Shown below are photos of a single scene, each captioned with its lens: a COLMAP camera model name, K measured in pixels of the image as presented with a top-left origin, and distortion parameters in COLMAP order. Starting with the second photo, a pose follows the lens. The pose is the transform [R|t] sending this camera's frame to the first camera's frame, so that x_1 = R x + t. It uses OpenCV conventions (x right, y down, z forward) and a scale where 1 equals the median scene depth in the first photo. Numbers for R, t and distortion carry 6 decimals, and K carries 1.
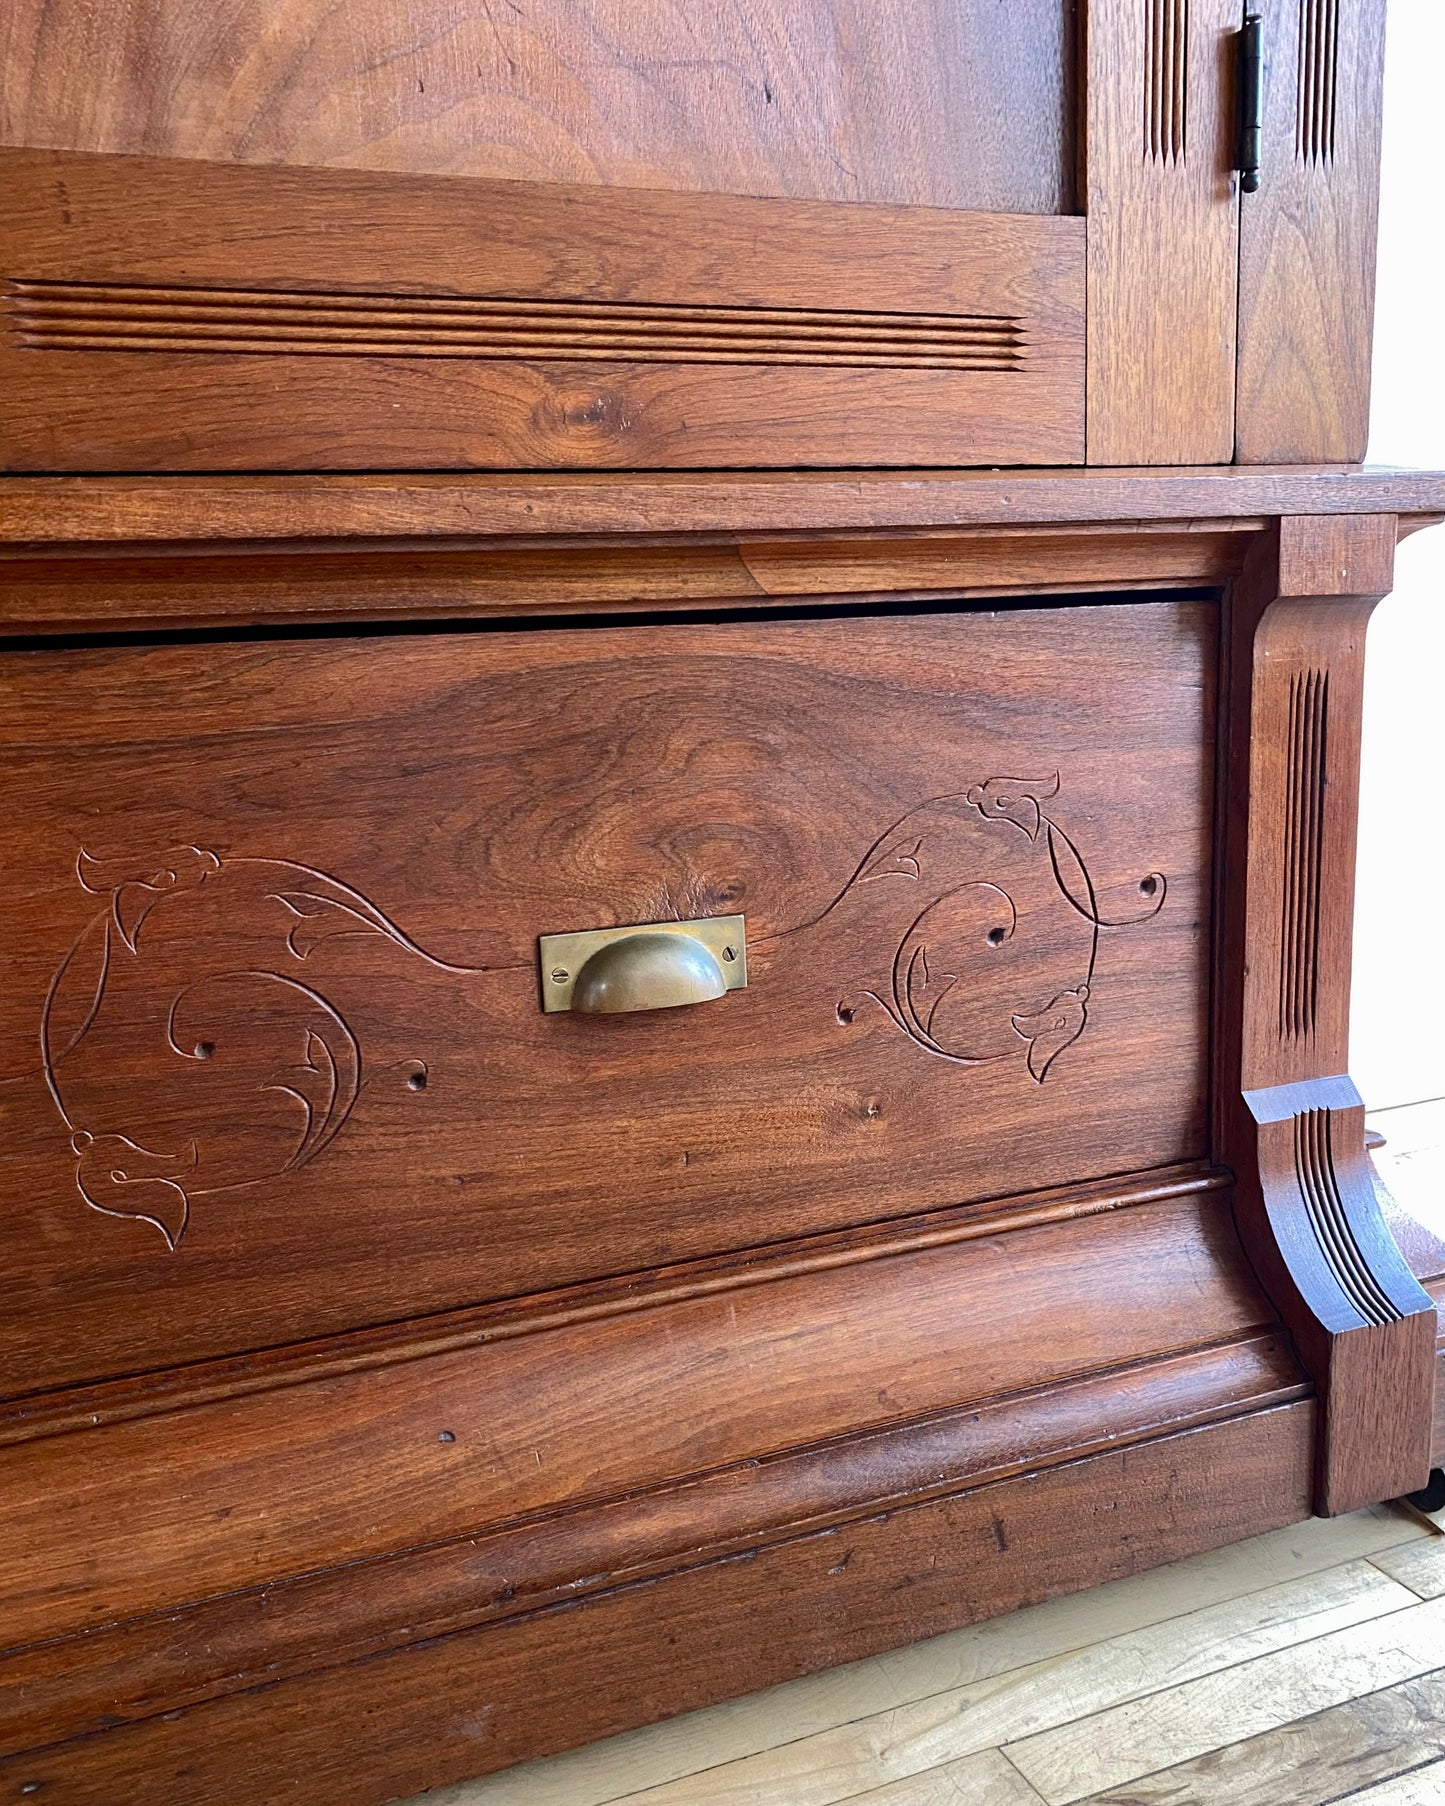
lens RADIAL K [[1588.4, 0, 744.0], [0, 1588.4, 1018.3], [0, 0, 1]] dist [-0.017101, 0.004353]
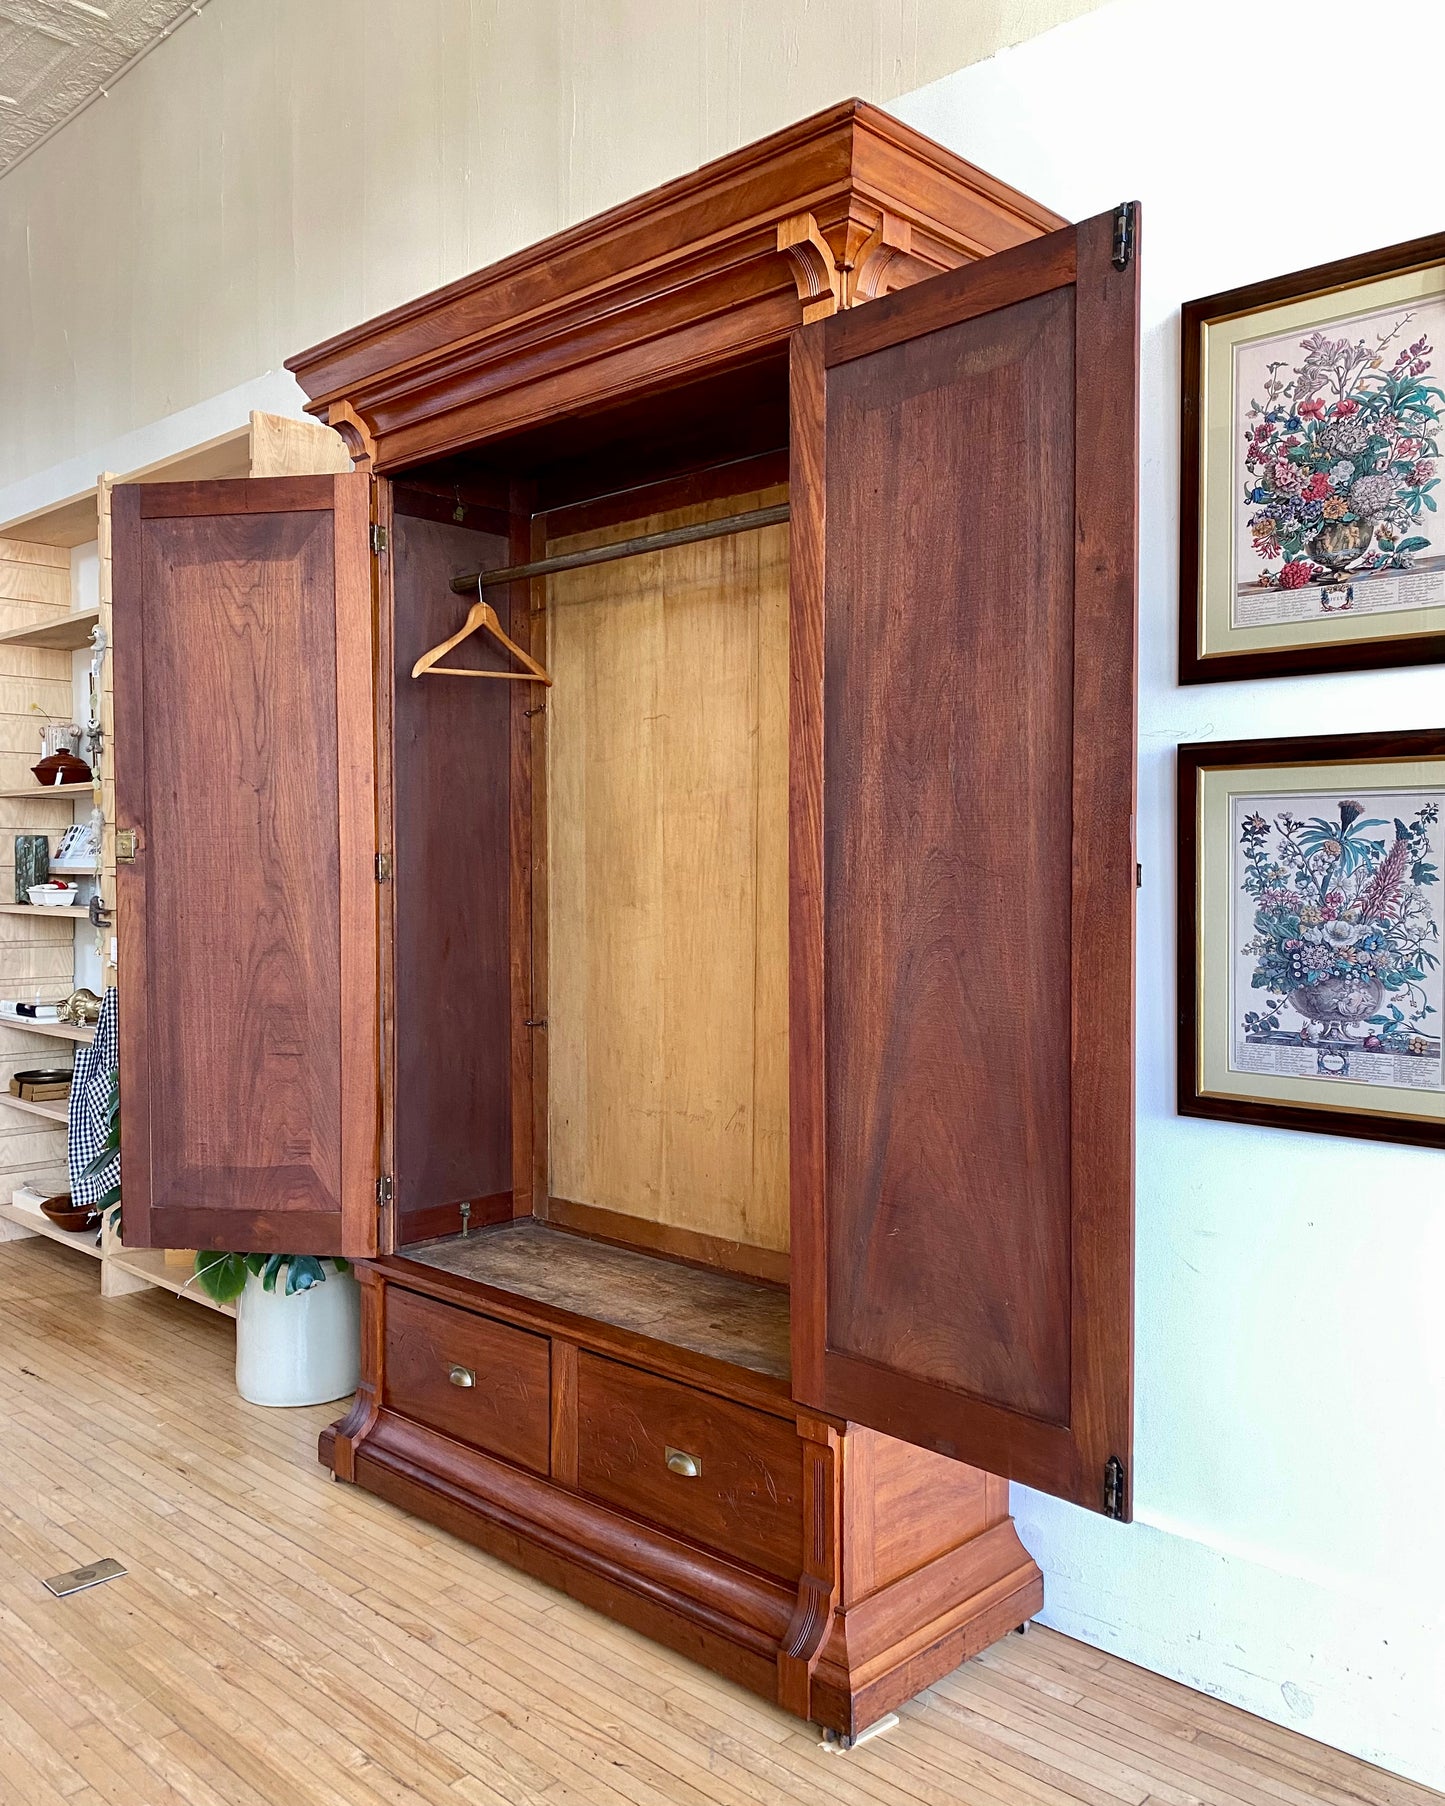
lens RADIAL K [[1470.0, 0, 727.0], [0, 1470.0, 923.3], [0, 0, 1]] dist [-0.007843, 0.048606]
pose [[0.399219, 0.083634, -0.913033, 3.616237], [-0.230123, 0.973094, -0.011484, -1.480942], [0.887506, 0.214695, 0.407723, -0.873158]]
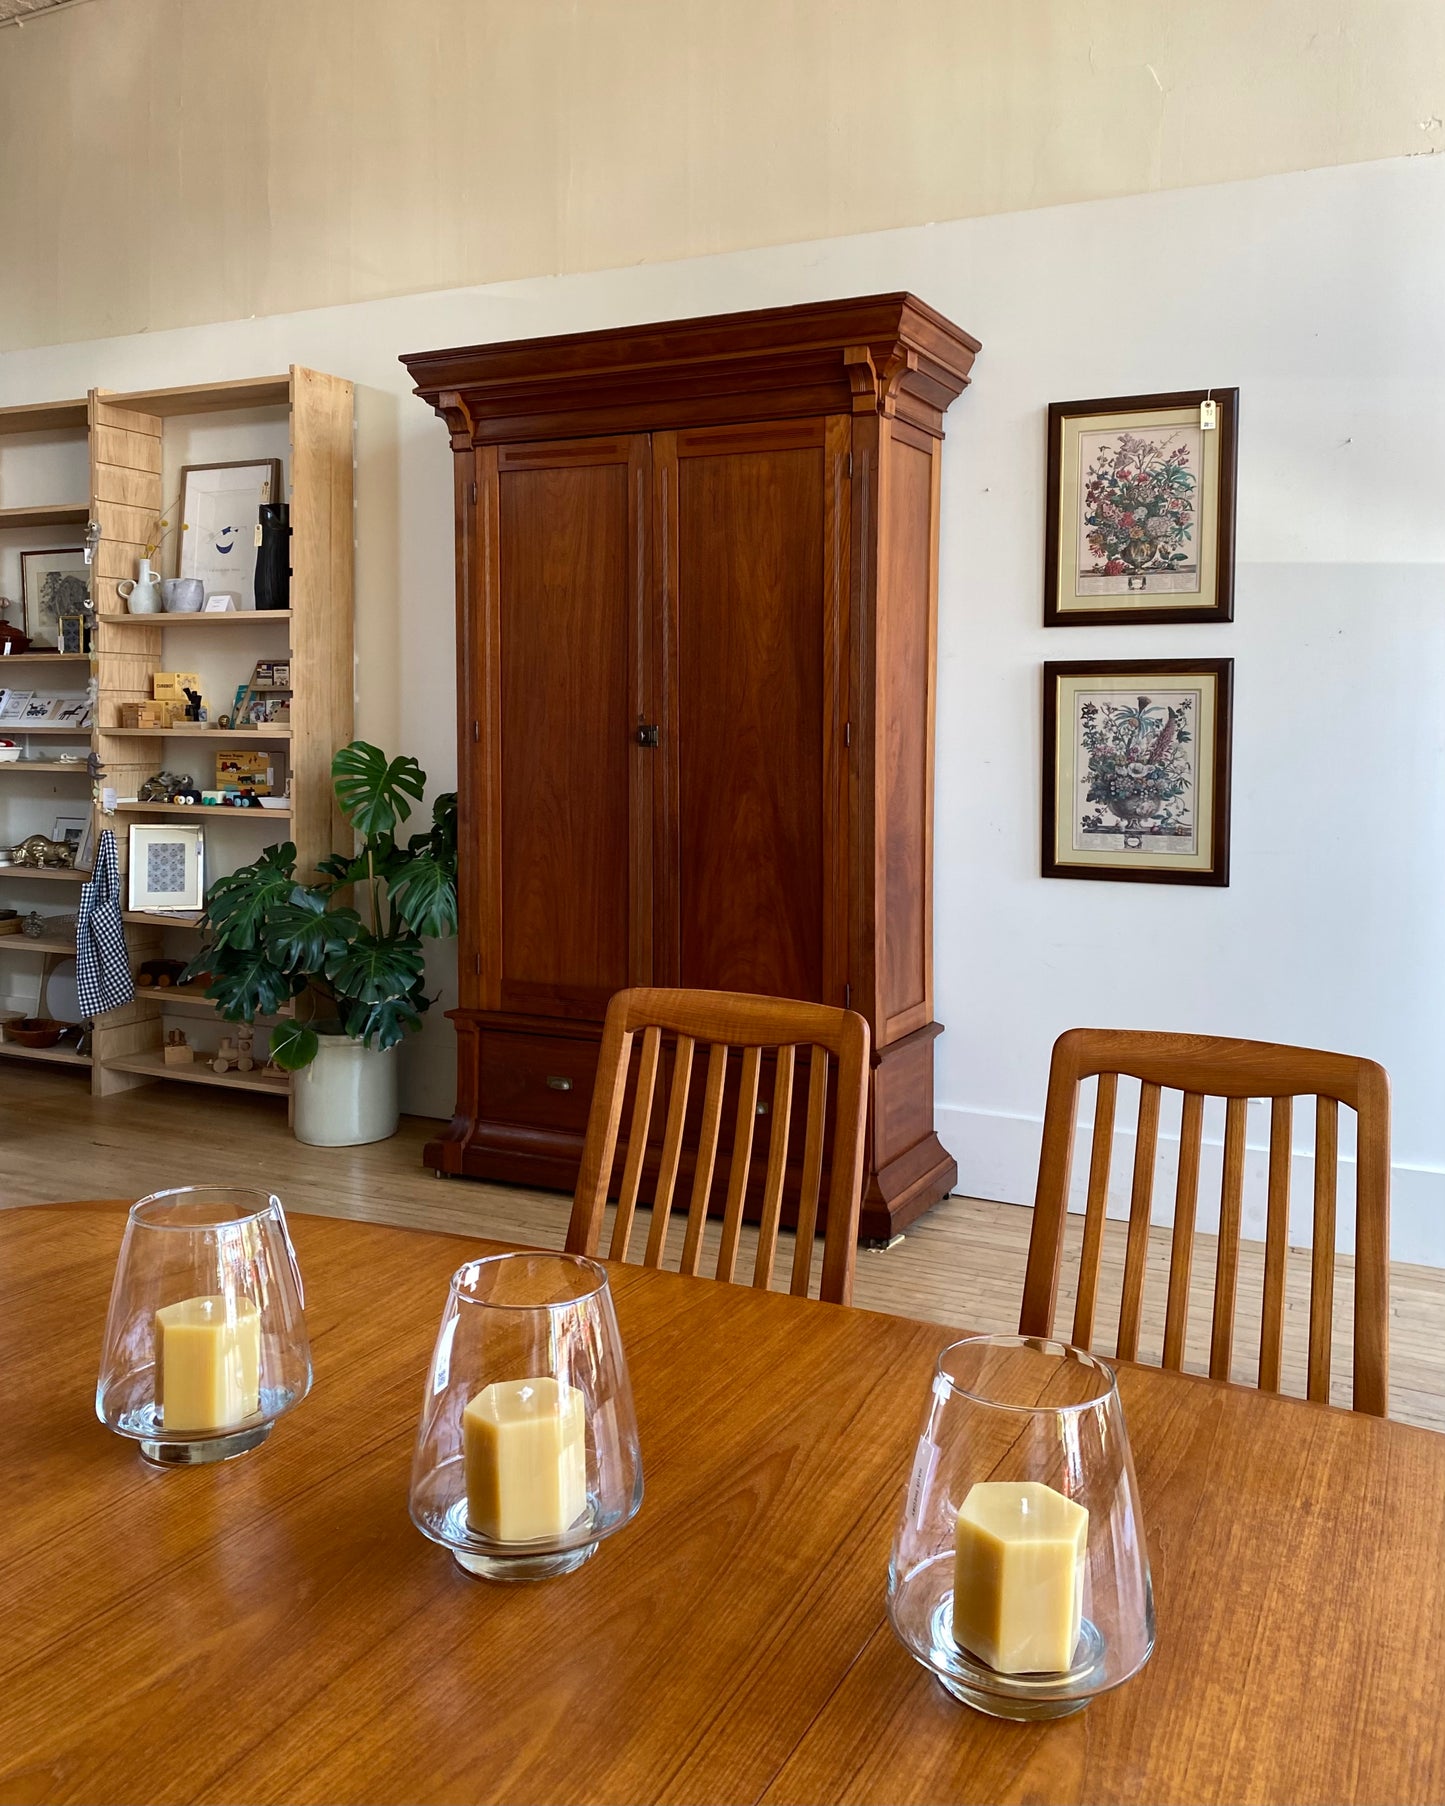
lens RADIAL K [[1516.0, 0, 746.2], [0, 1516.0, 821.0], [0, 0, 1]] dist [0.137101, -0.284201]
pose [[0.659125, 0.097100, -0.745738, 4.838217], [-0.207787, 0.976541, -0.056502, -0.886210], [0.722758, 0.192197, 0.663839, -3.737447]]
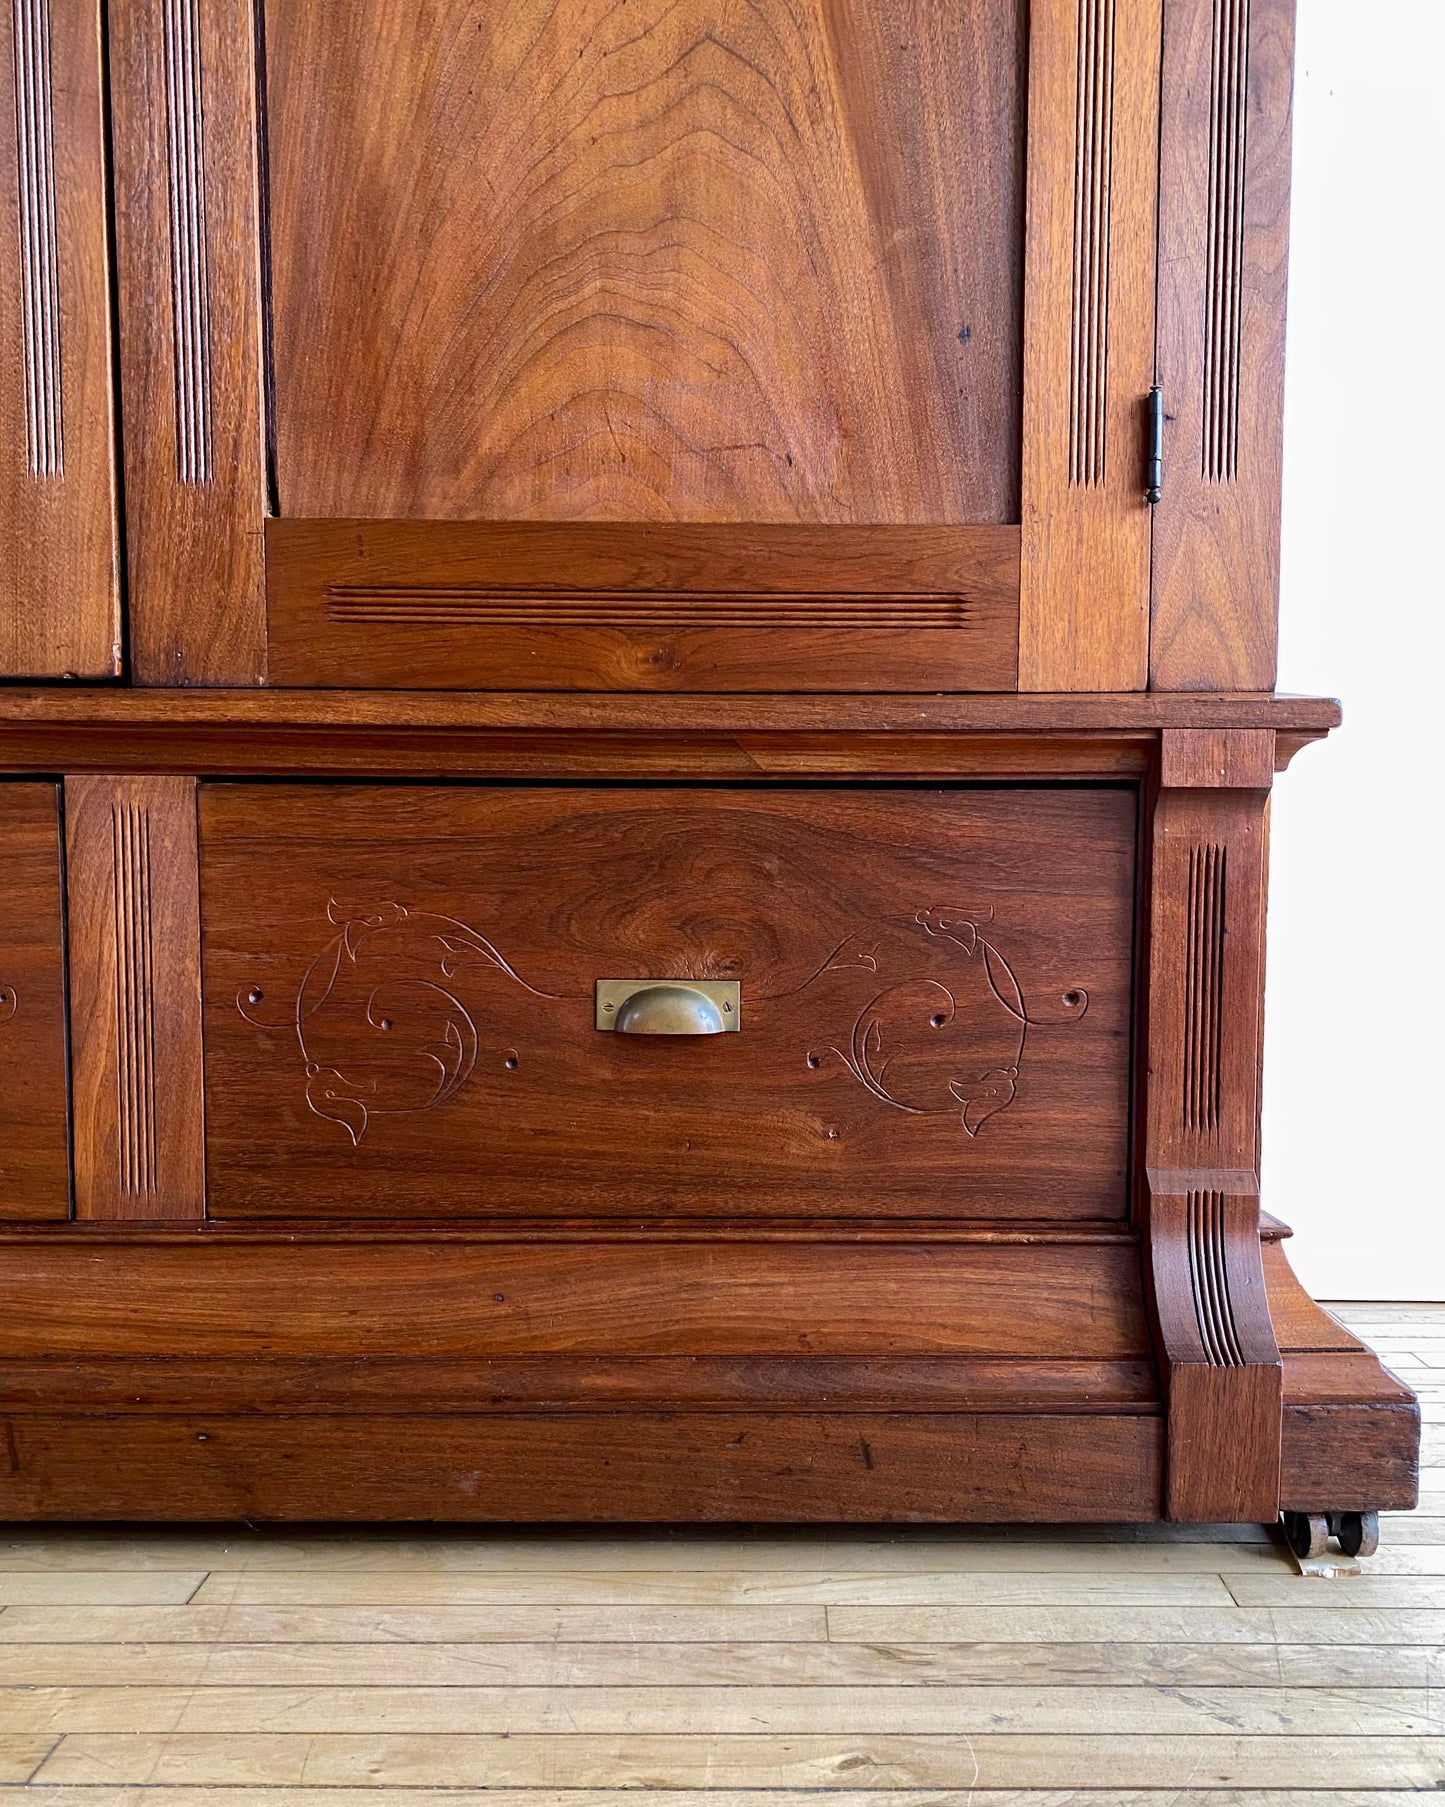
lens RADIAL K [[1567.7, 0, 787.6], [0, 1567.7, 979.4], [0, 0, 1]] dist [0.016934, -0.003016]
pose [[0.923158, 0.082002, -0.375573, 0.611087], [-0.135506, 0.983689, -0.118295, 0.102743], [0.359747, 0.160098, 0.919212, -0.339060]]
